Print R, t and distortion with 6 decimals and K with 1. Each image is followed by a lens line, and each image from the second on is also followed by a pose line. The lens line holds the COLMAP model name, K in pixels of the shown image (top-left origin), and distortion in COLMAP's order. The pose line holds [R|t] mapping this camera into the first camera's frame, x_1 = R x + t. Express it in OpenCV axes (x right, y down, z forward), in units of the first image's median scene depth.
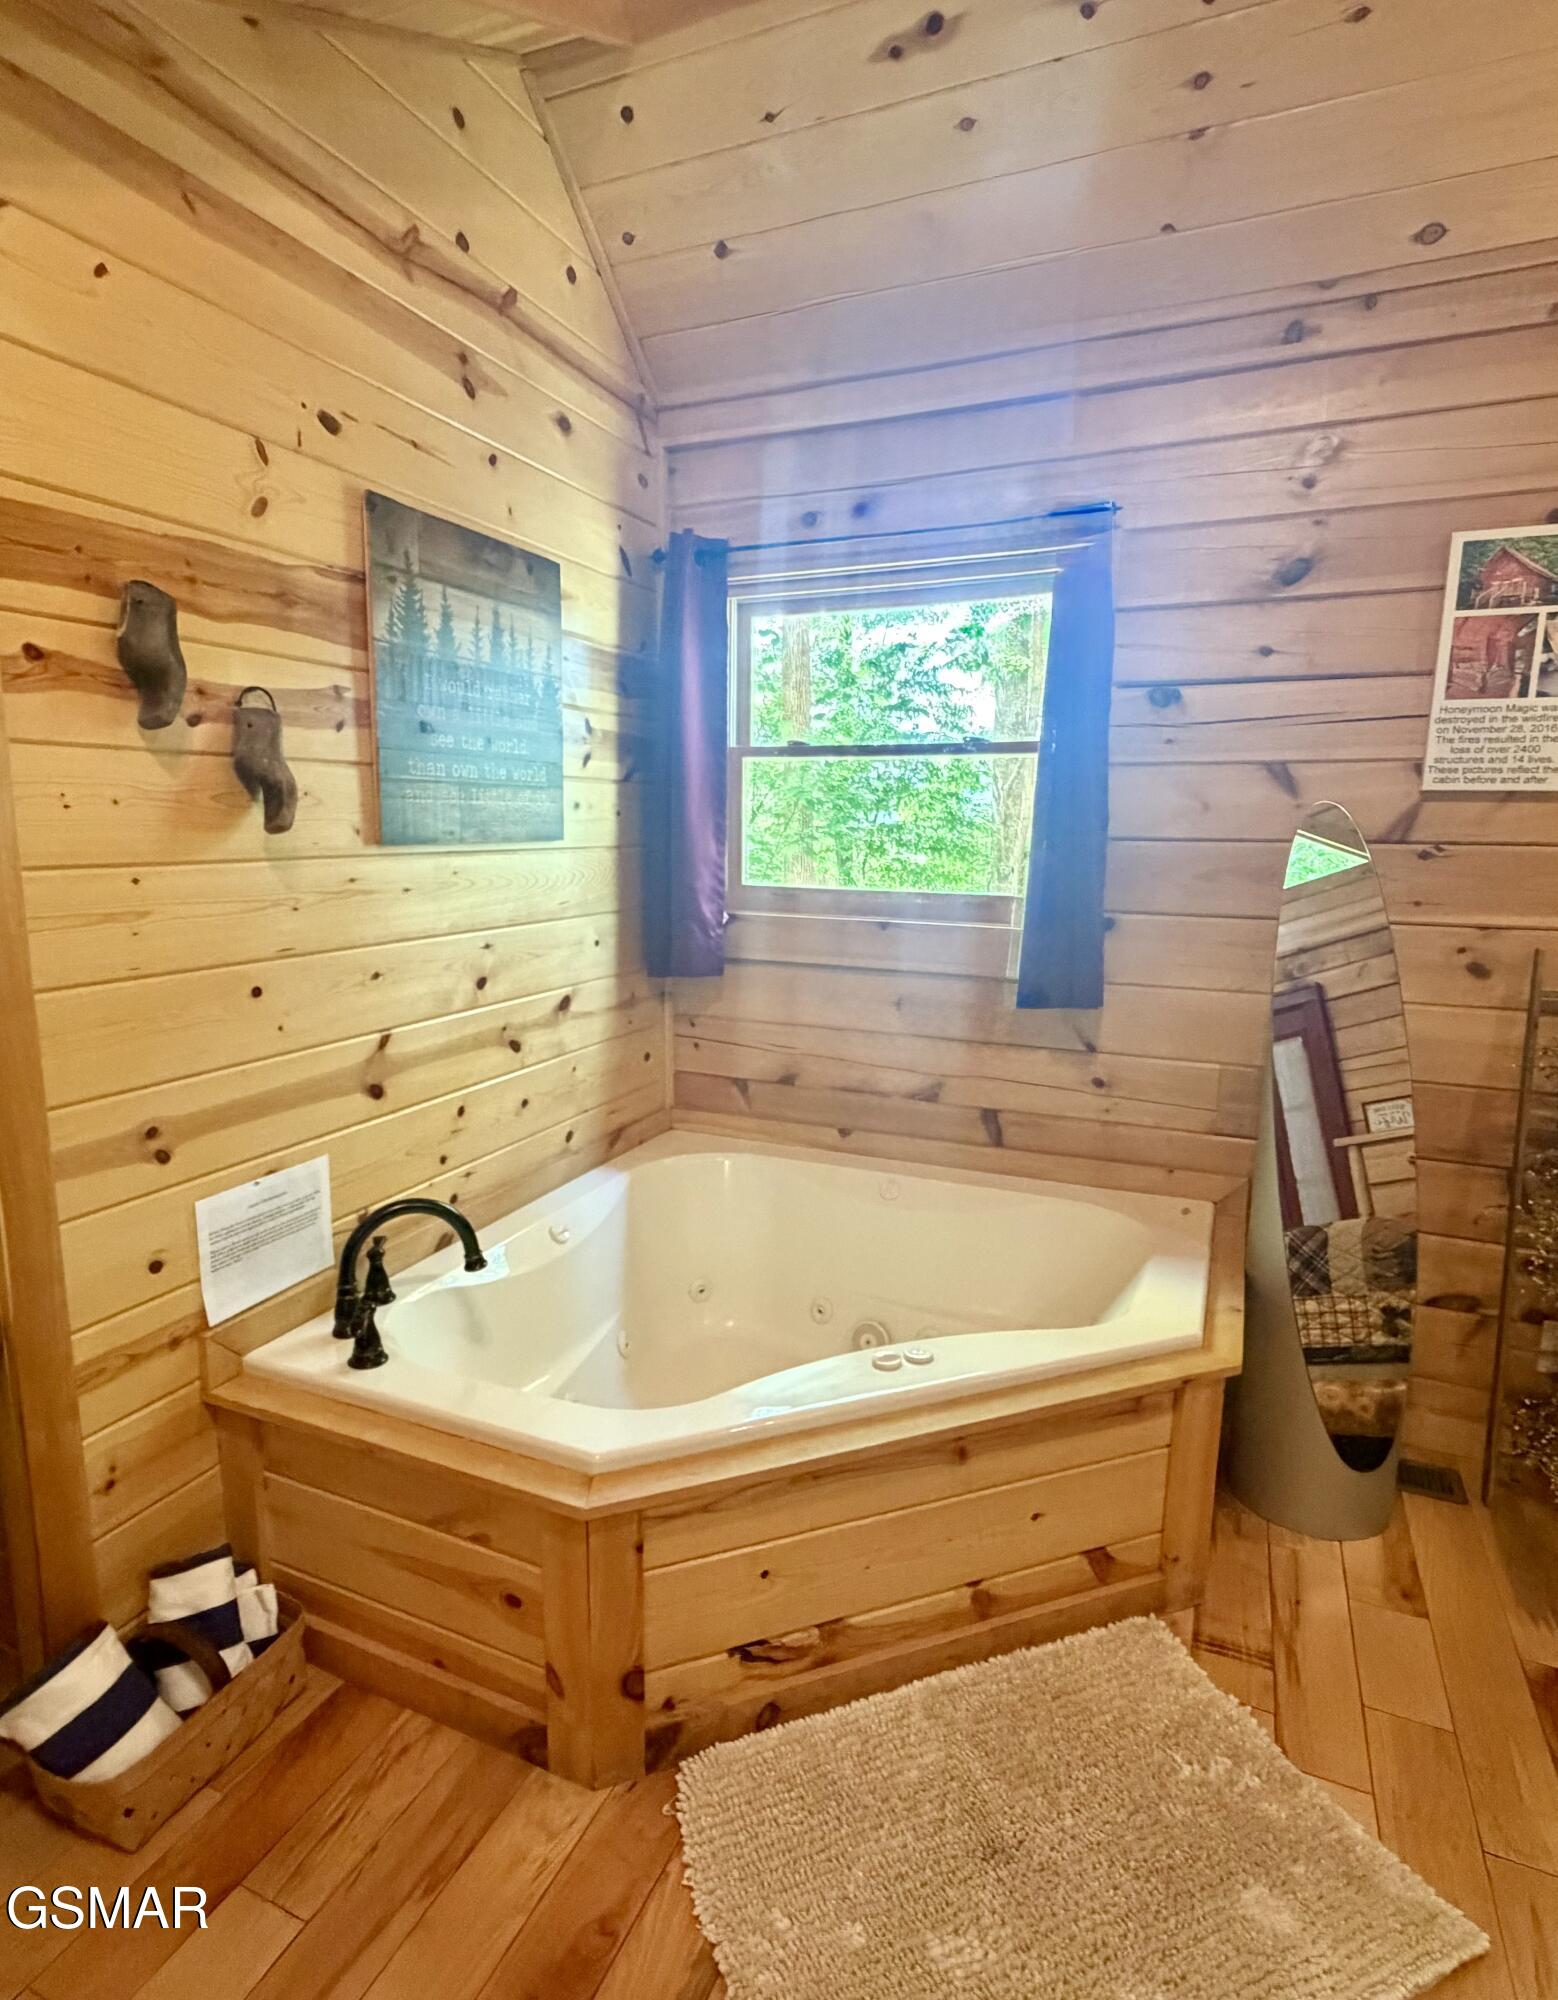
lens RADIAL K [[1083.2, 0, 750.3], [0, 1083.2, 999.1], [0, 0, 1]] dist [0.012691, 0.000096]
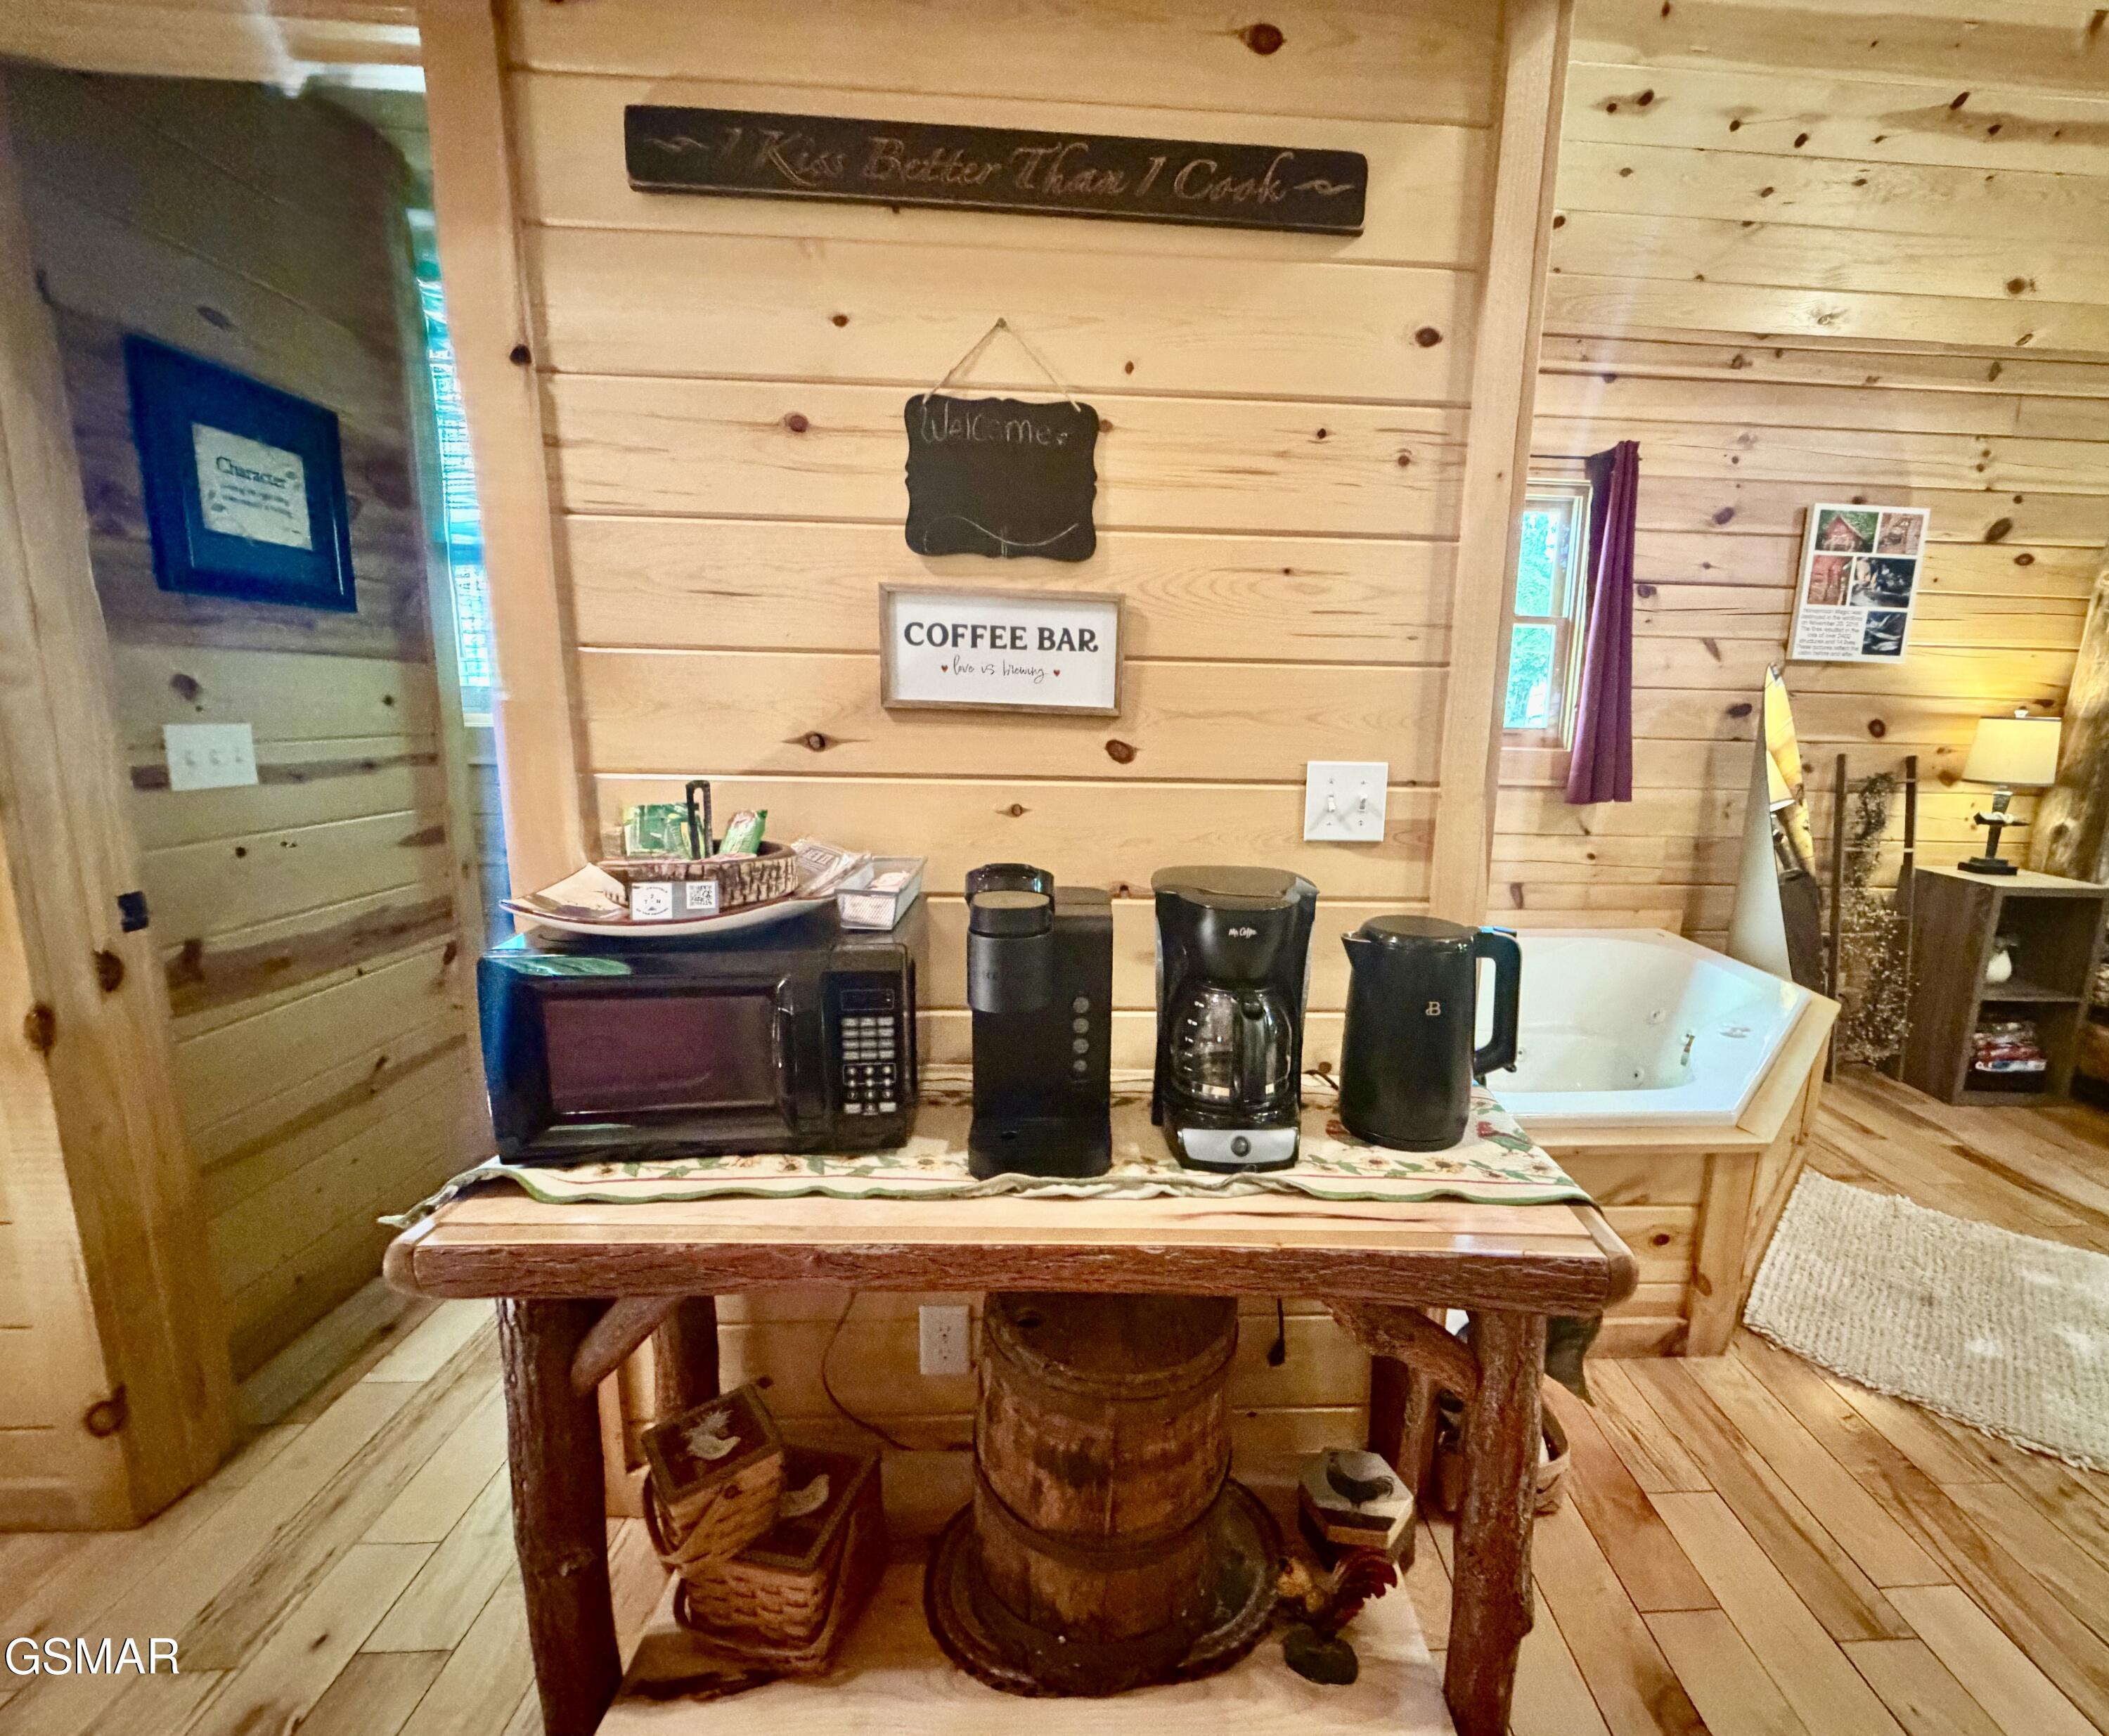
lens RADIAL K [[918.9, 0, 1147.6], [0, 918.9, 867.7], [0, 0, 1]] dist [0.001544, -0.000320]
pose [[0.886555, -0.066990, 0.457748, -0.832548], [0.058938, 0.997753, 0.031868, 0.019768], [-0.458854, -0.001274, 0.888511, 0.196380]]
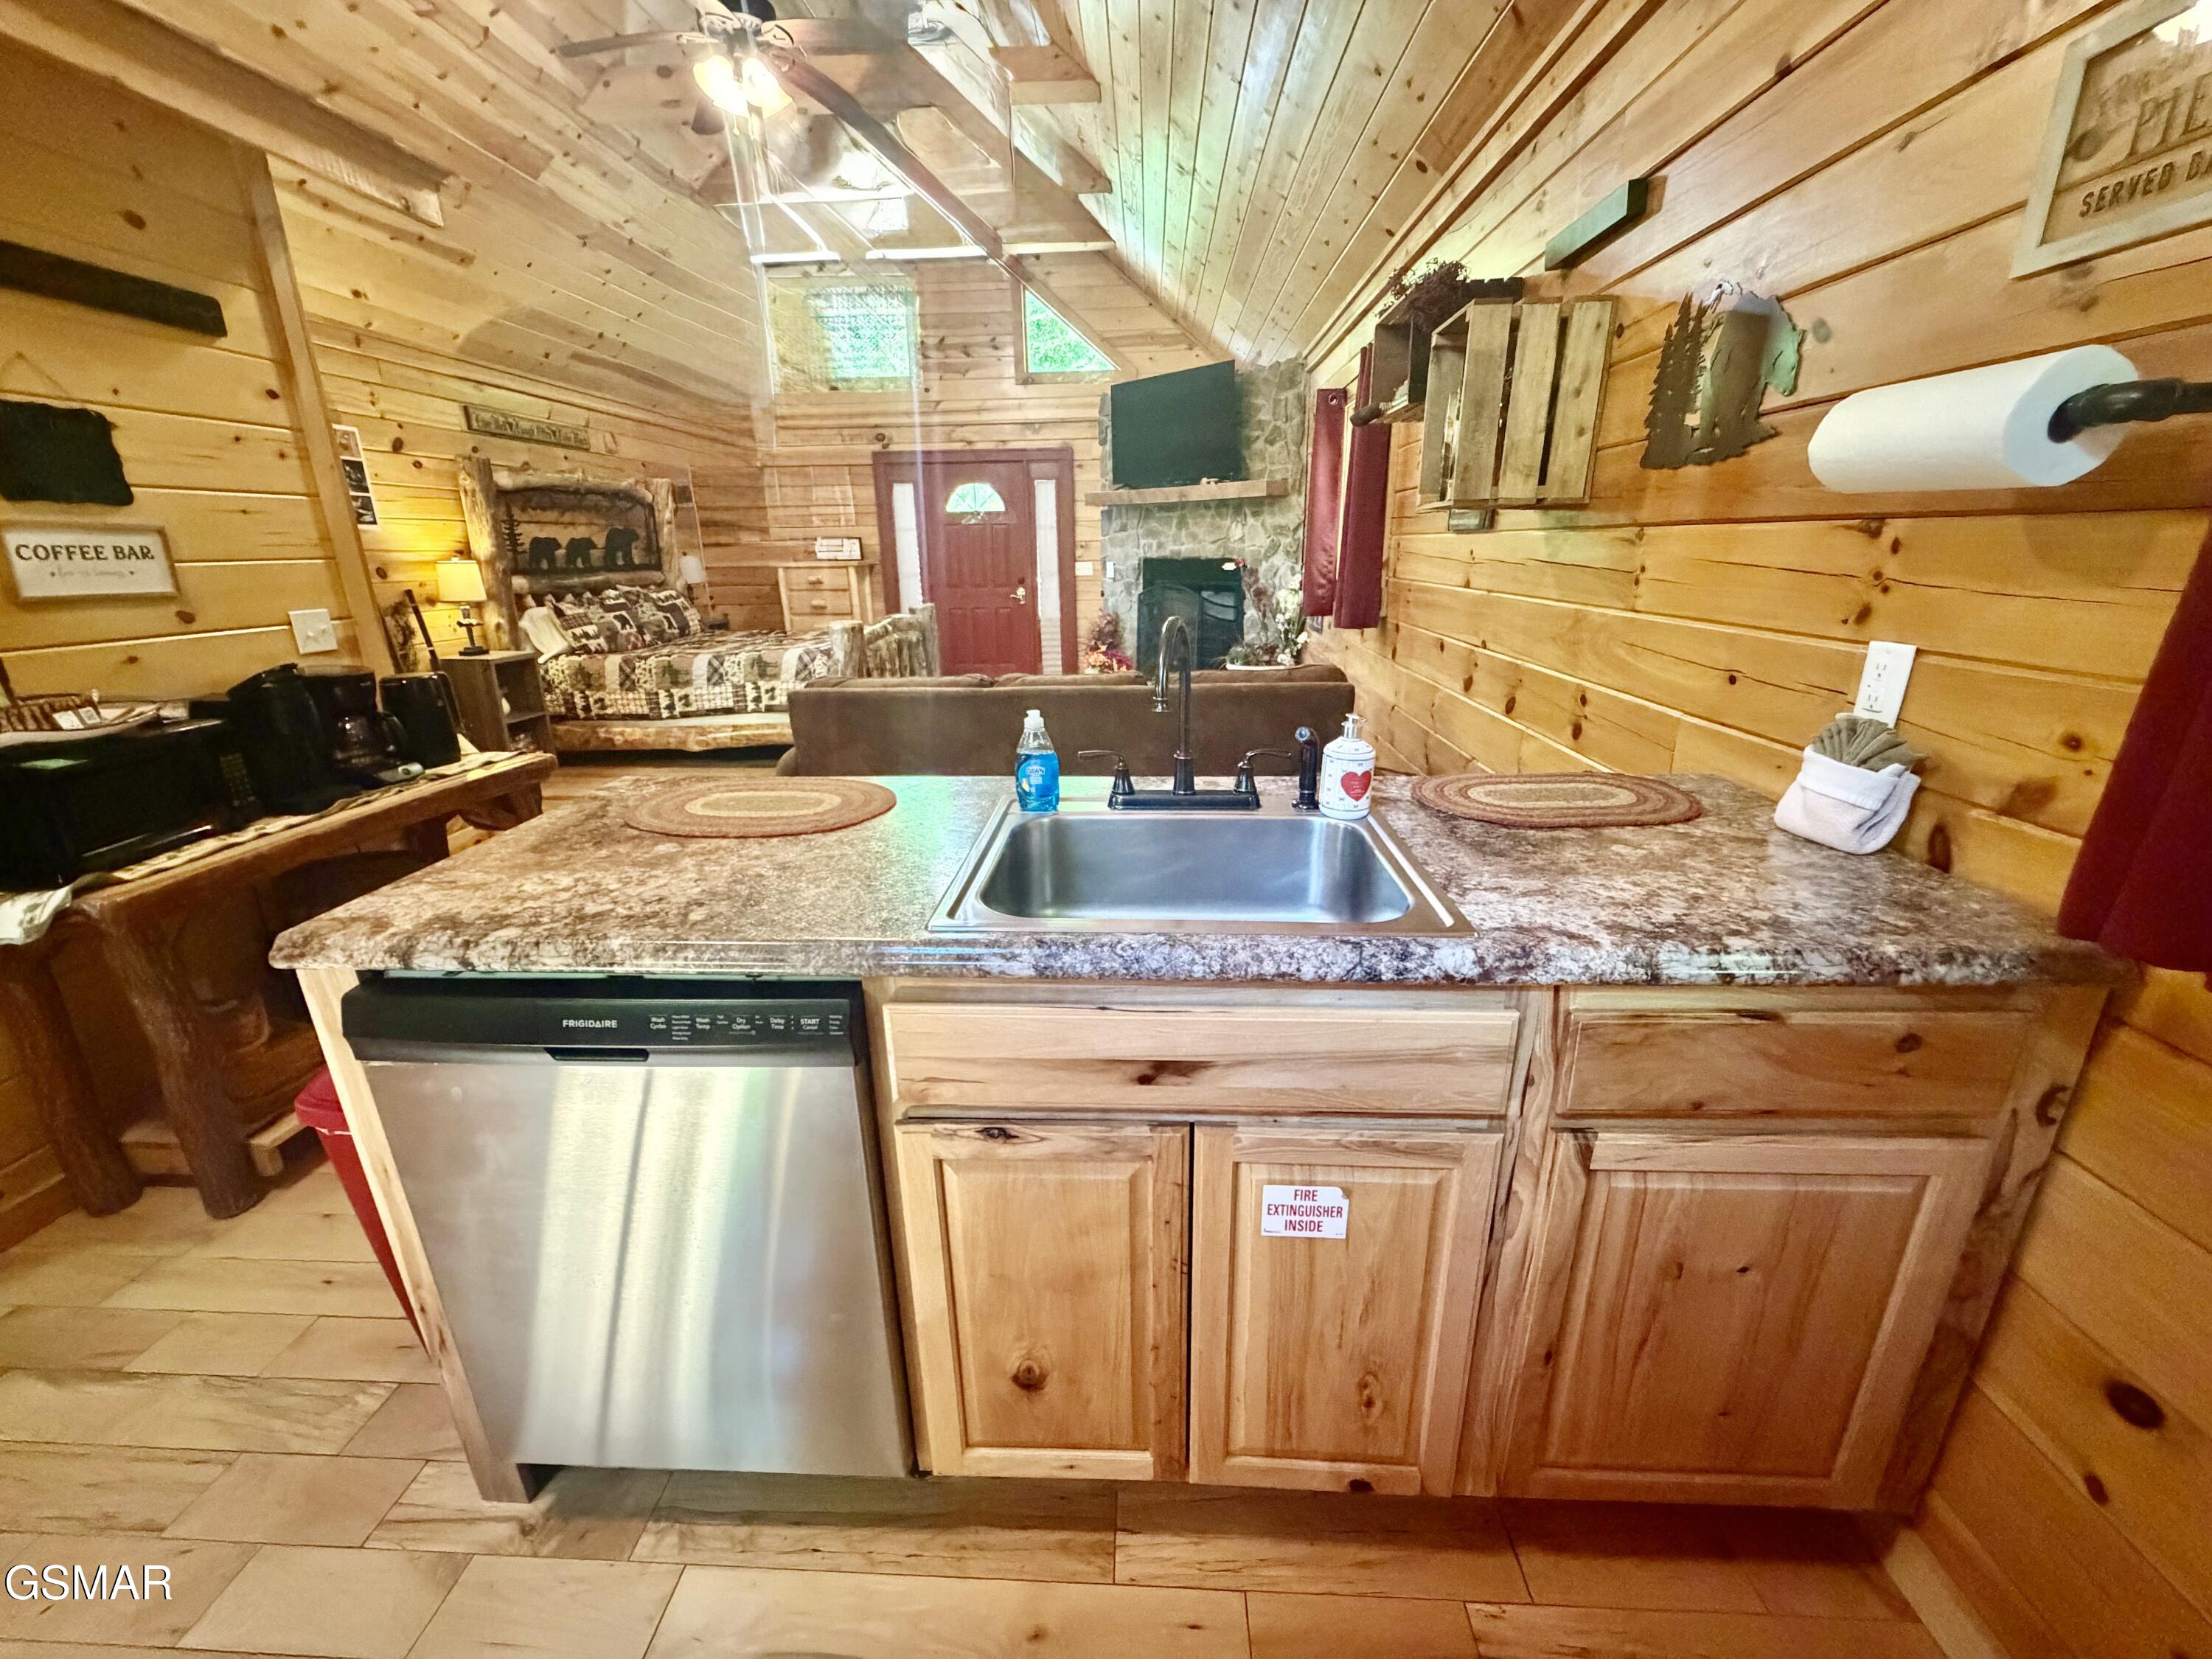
lens RADIAL K [[881.5, 0, 1099.6], [0, 881.5, 825.7], [0, 0, 1]] dist [0.000120, -0.000342]
pose [[-0.365387, -0.284462, 0.886326, -1.793177], [0.162521, 0.918043, 0.361641, -0.010070], [-0.916559, 0.276185, -0.289210, 0.146864]]
